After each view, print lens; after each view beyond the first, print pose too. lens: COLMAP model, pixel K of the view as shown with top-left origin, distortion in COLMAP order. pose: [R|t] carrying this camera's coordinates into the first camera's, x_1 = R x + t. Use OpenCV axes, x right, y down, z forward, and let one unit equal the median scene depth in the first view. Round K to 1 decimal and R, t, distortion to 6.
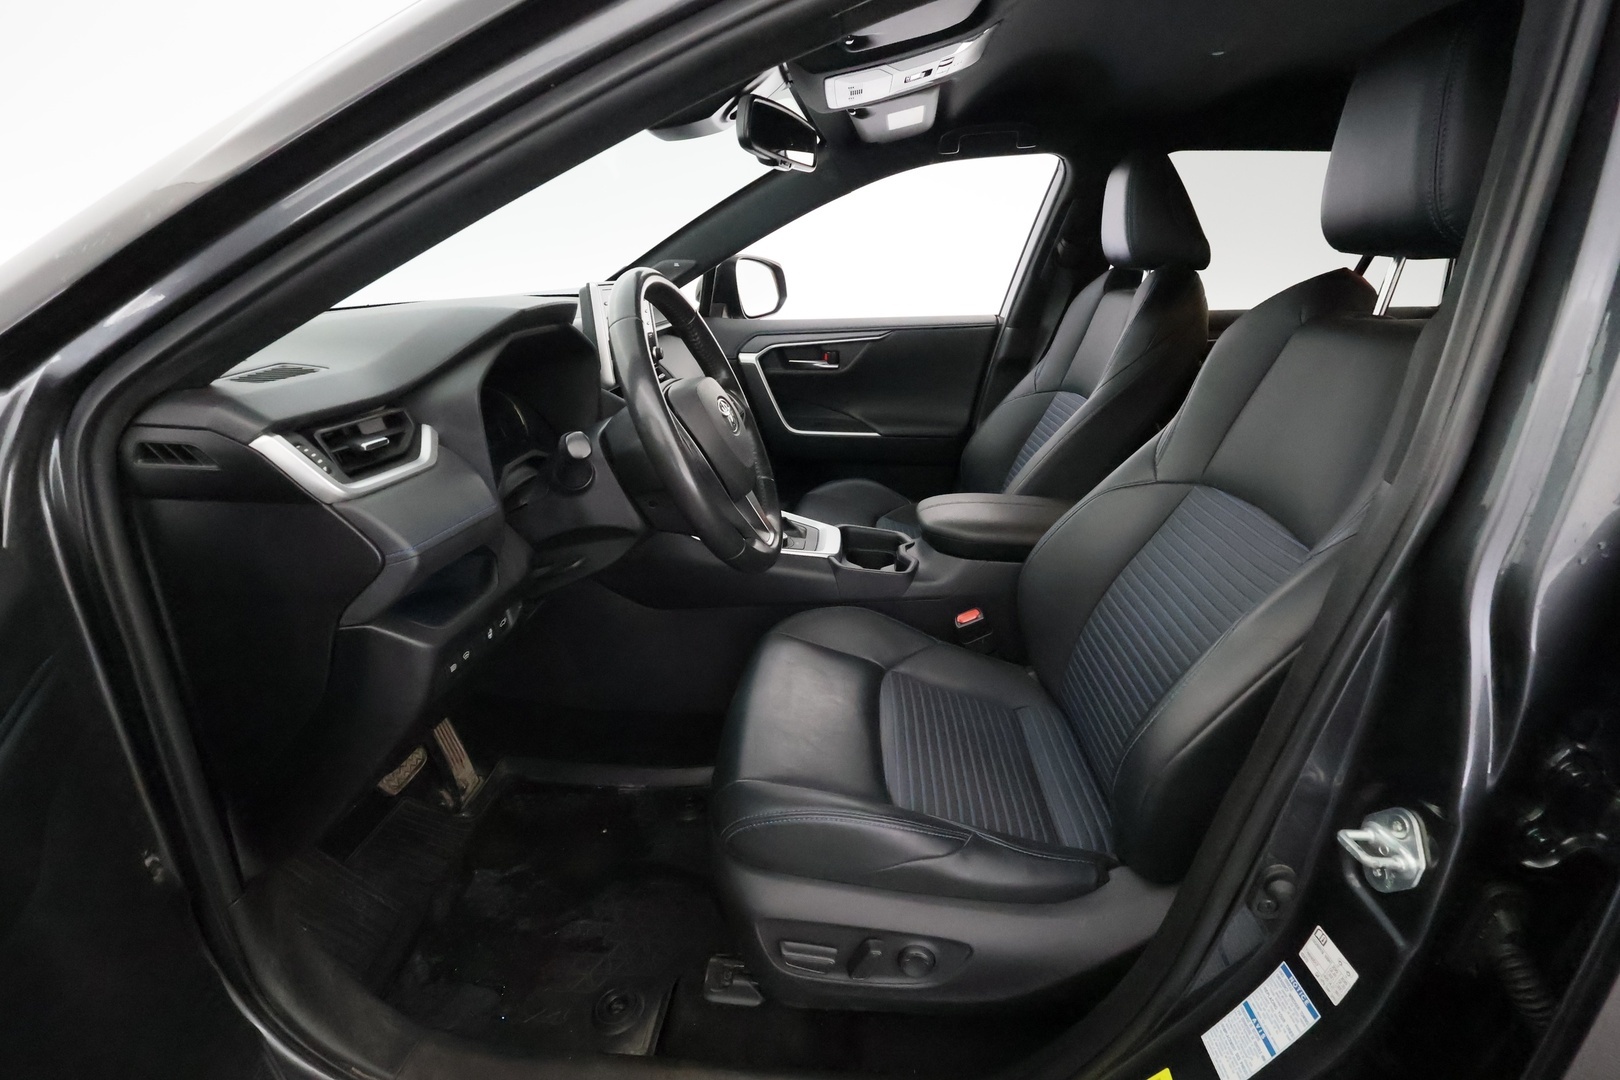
lens RADIAL K [[755.8, 0, 820.6], [0, 755.8, 542.4], [0, 0, 1]] dist [0.000866, 0.000960]
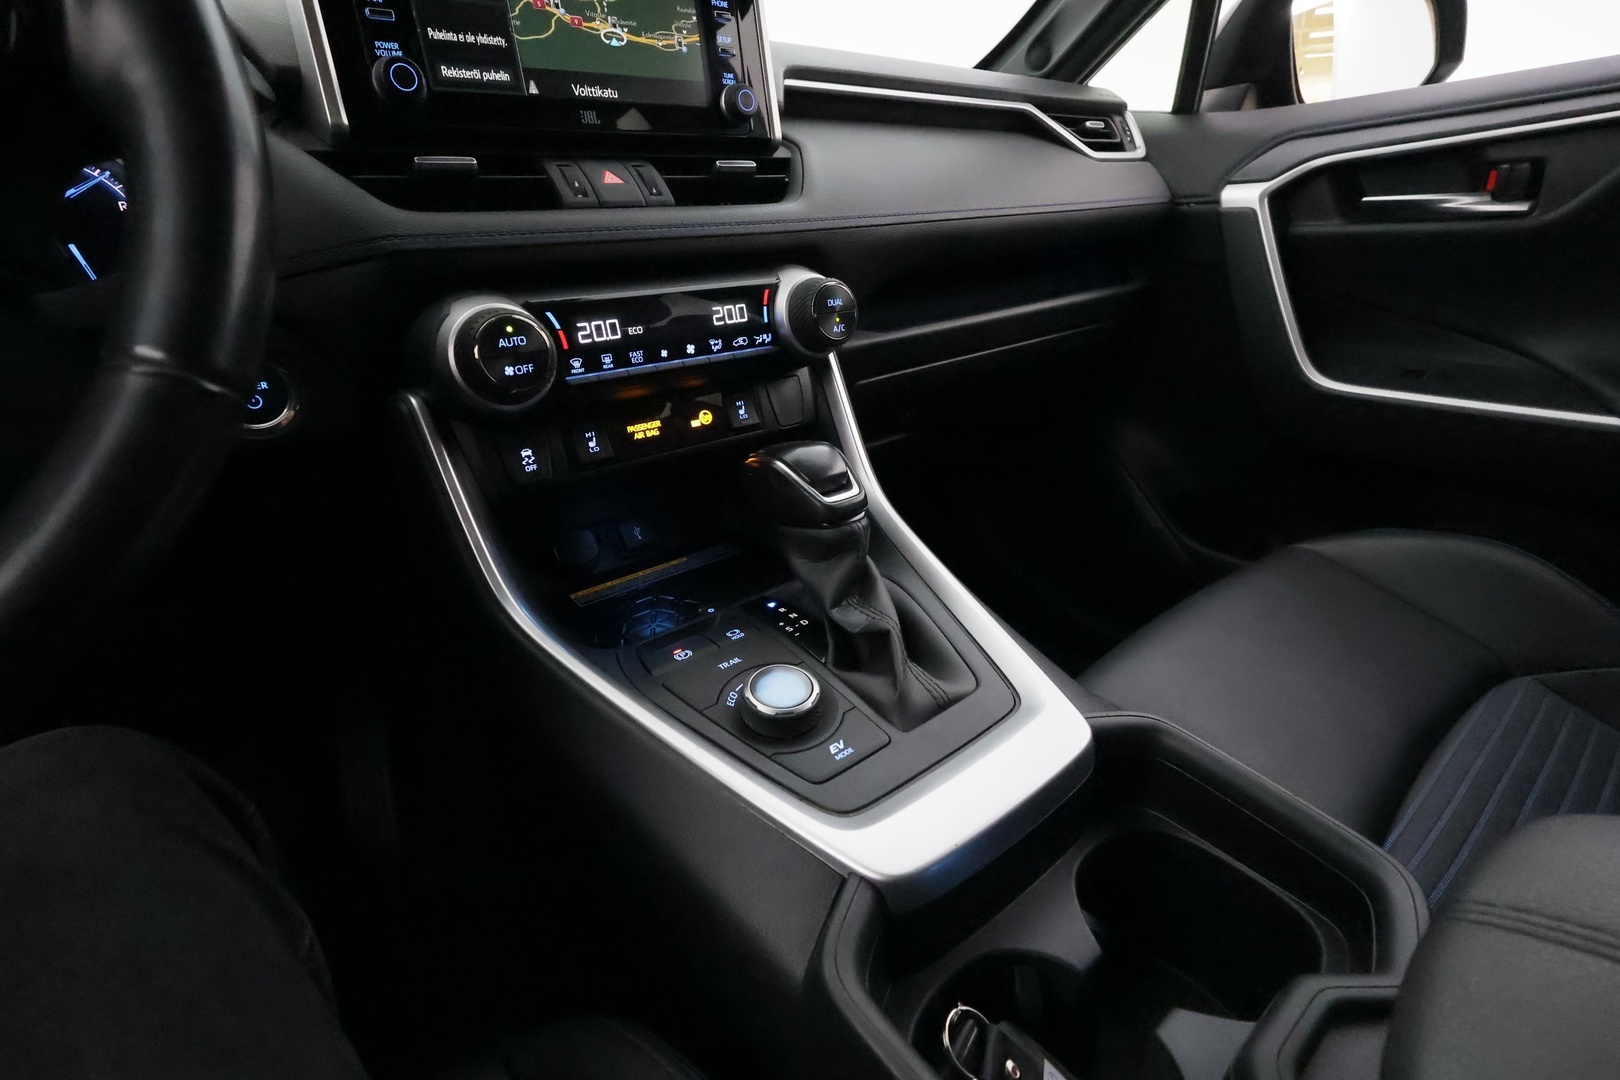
lens RADIAL K [[755.8, 0, 815.7], [0, 755.8, 551.9], [0, 0, 1]] dist [0.000866, 0.000960]
pose [[0.659878, 0.258343, -0.705564, 0.151812], [-0.205264, 0.965295, 0.161471, -0.118052], [0.722792, 0.038276, 0.690005, 0.886886]]
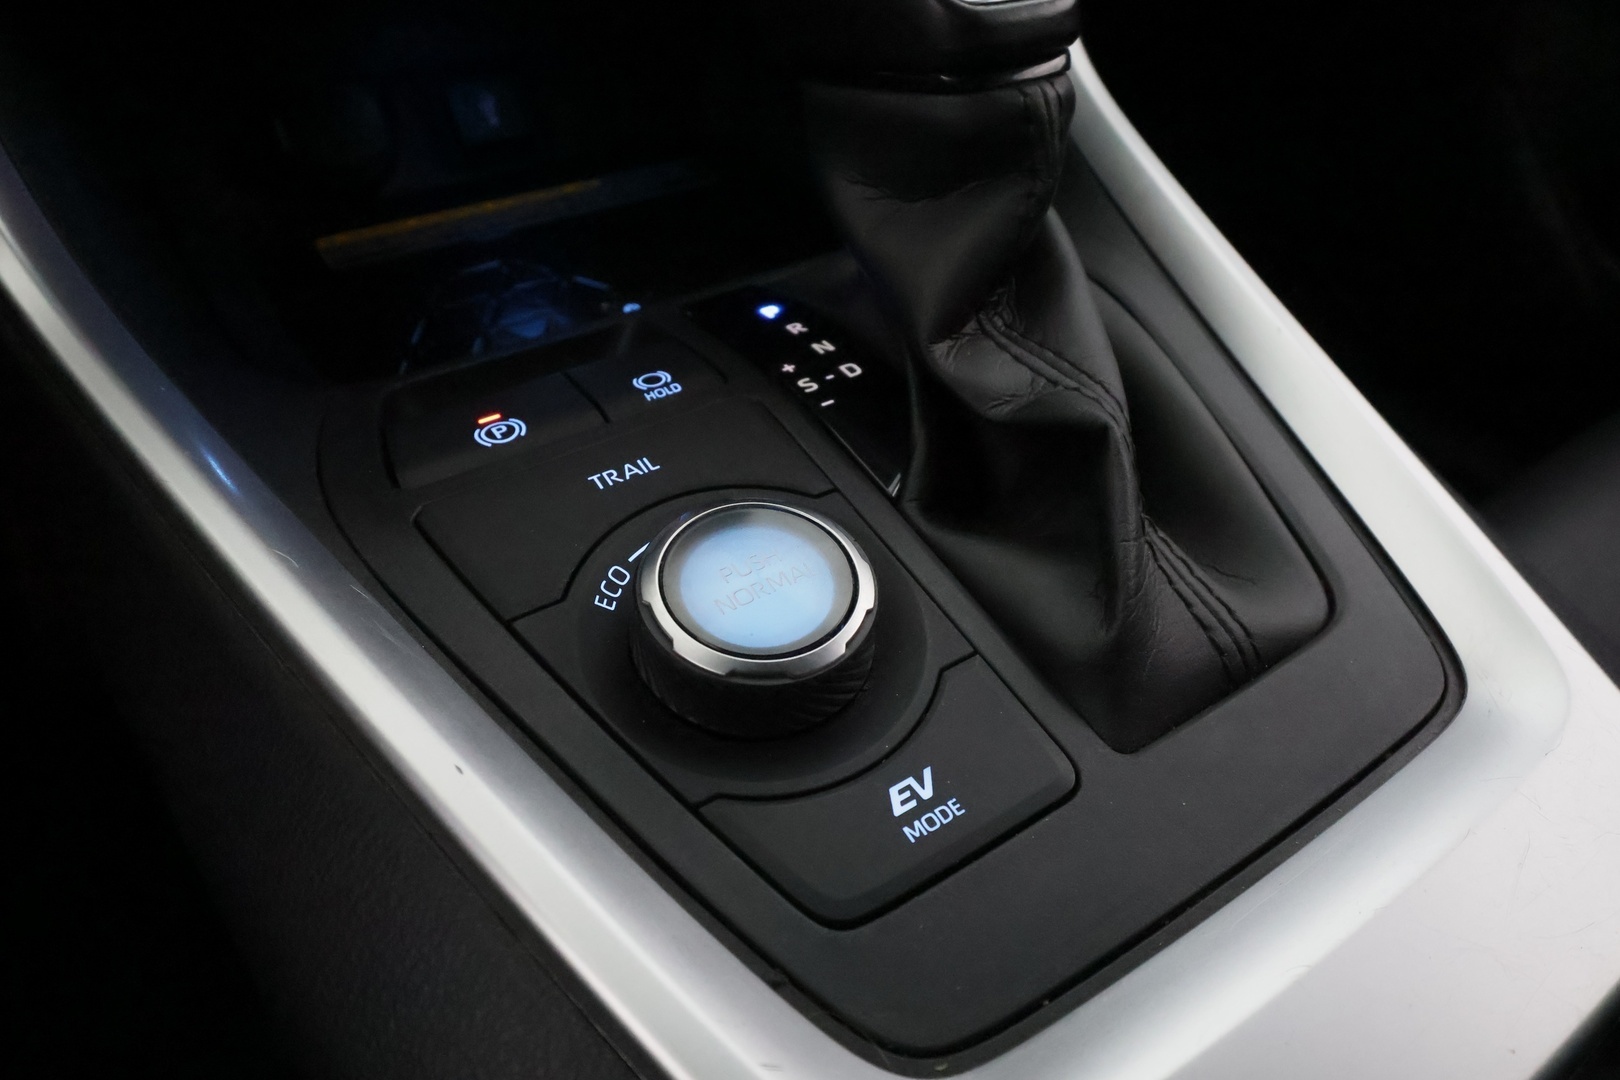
lens RADIAL K [[1103.9, 0, 813.7], [0, 1103.9, 535.8], [0, 0, 1]] dist [-0.010573, -0.000590]
pose [[0.589160, 0.506097, -0.629886, 0.030137], [-0.283964, 0.859506, 0.424987, -0.079832], [0.756475, -0.071520, 0.650100, 1.005166]]
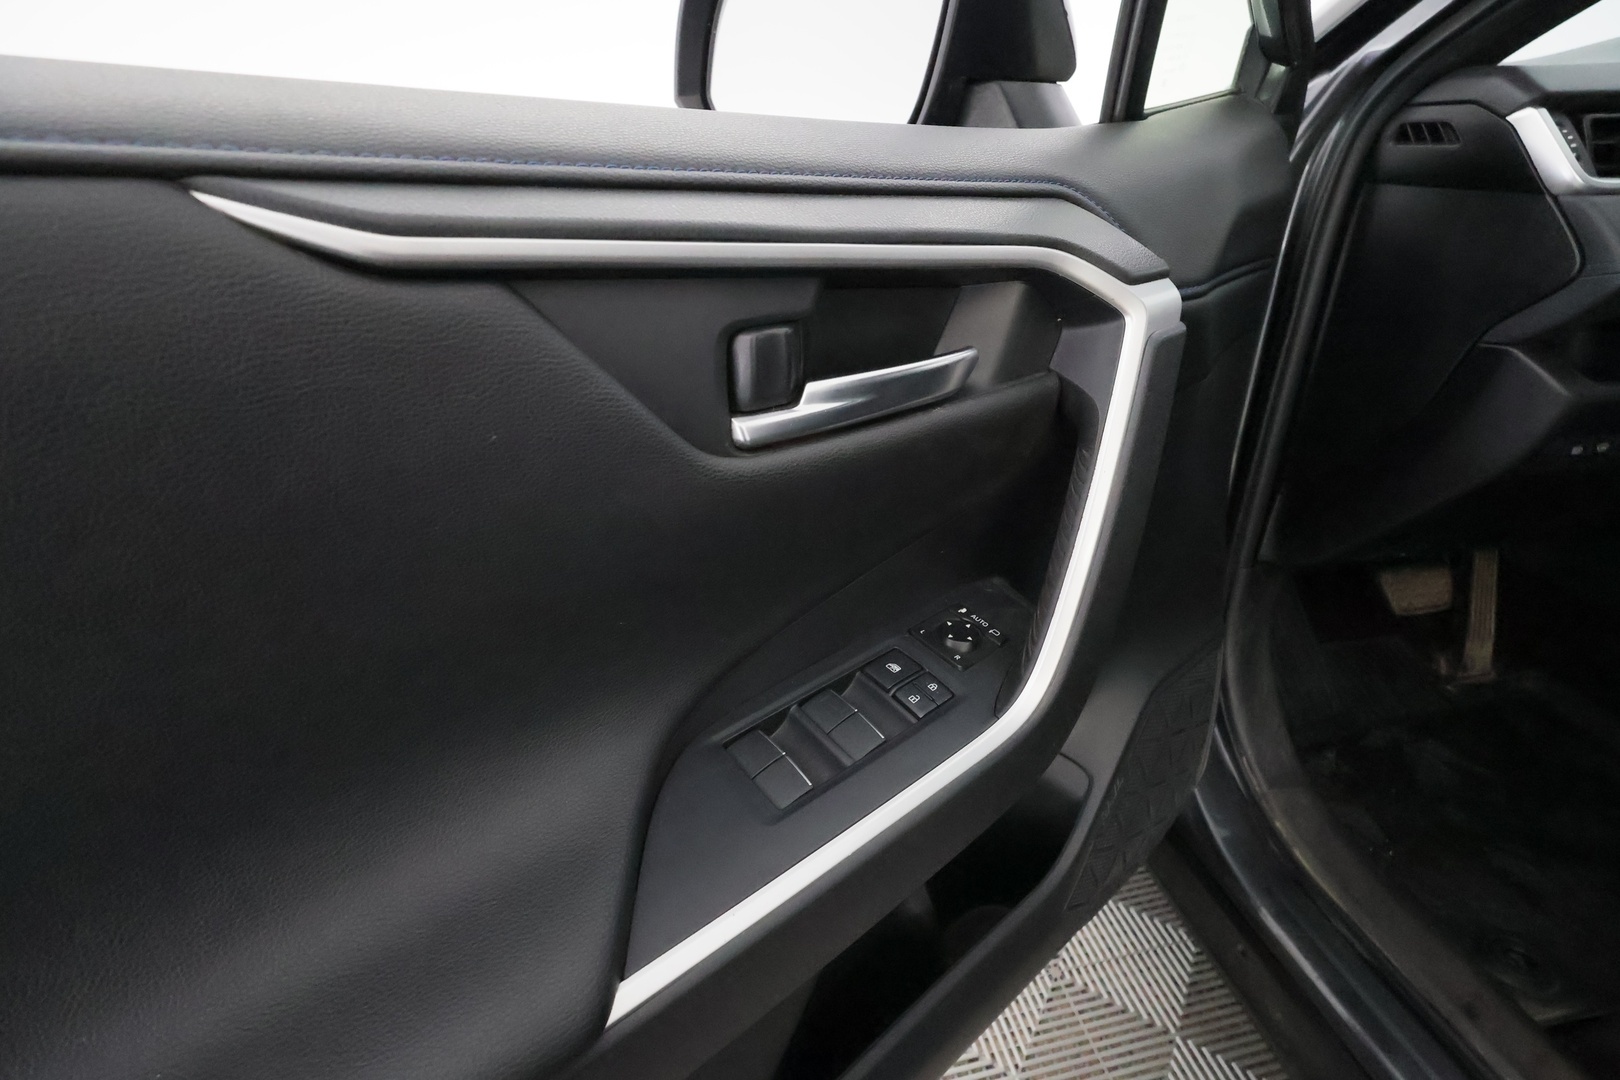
lens RADIAL K [[755.8, 0, 804.7], [0, 755.8, 541.7], [0, 0, 1]] dist [0.000866, 0.000960]
pose [[0.243974, 0.415109, -0.876448, 0.048630], [-0.301854, 0.891369, 0.338150, 0.140706], [0.921608, 0.182060, 0.342773, -0.031044]]
